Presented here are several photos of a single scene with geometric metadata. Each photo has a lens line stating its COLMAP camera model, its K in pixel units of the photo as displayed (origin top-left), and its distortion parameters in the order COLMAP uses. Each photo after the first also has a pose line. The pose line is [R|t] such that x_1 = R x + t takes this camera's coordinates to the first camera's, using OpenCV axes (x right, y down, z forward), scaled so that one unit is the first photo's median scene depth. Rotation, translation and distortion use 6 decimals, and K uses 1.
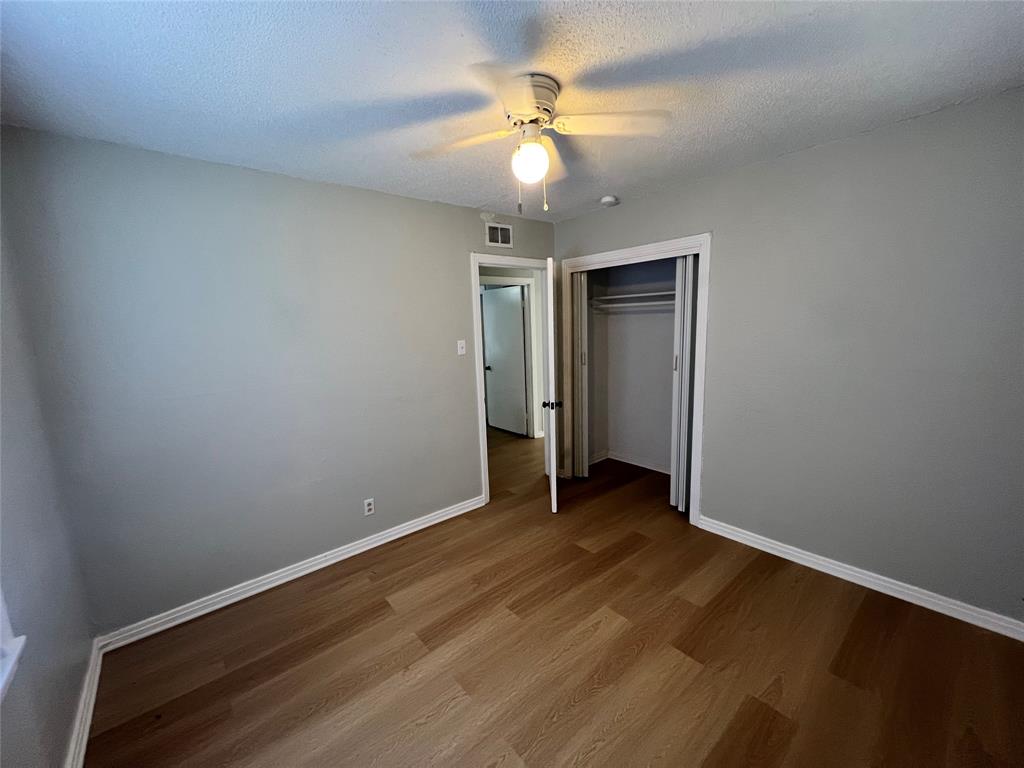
lens RADIAL K [[409.2, 0, 512.0], [0, 409.2, 384.0], [0, 0, 1]] dist [0.000398, -0.000108]
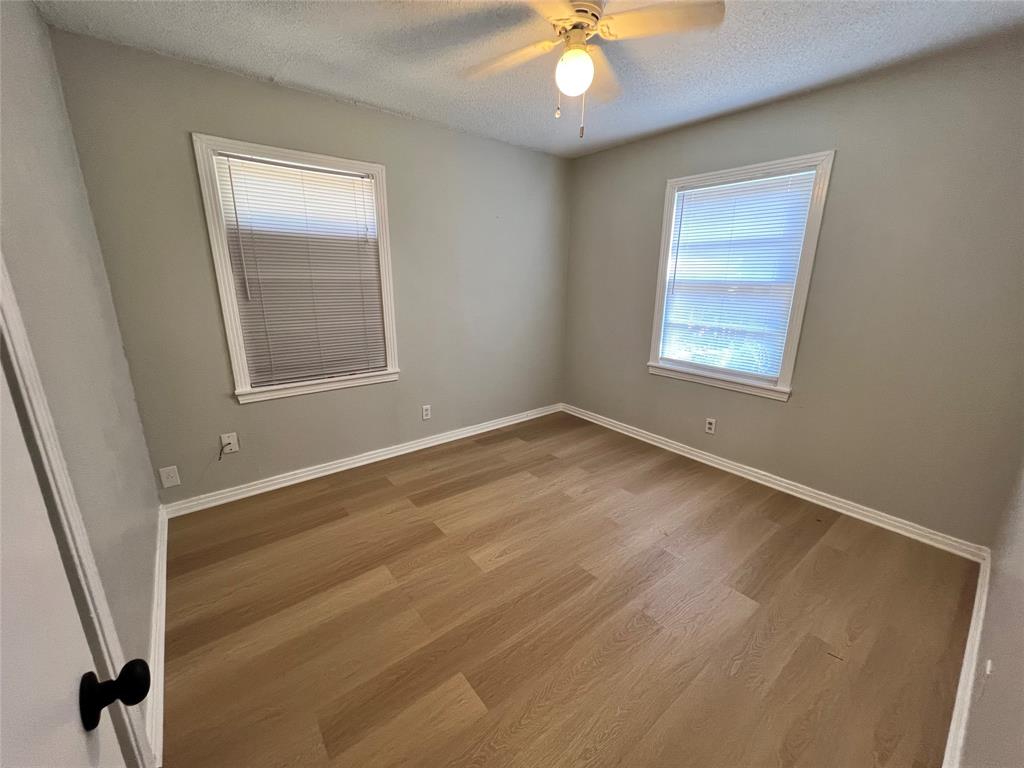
lens RADIAL K [[409.2, 0, 512.0], [0, 409.2, 384.0], [0, 0, 1]] dist [0.000398, -0.000108]
pose [[-0.998921, 0.020807, 0.041526, 0.126686], [0.036007, 0.911660, 0.409365, -0.206525], [-0.029340, 0.410418, -0.911425, 1.686956]]
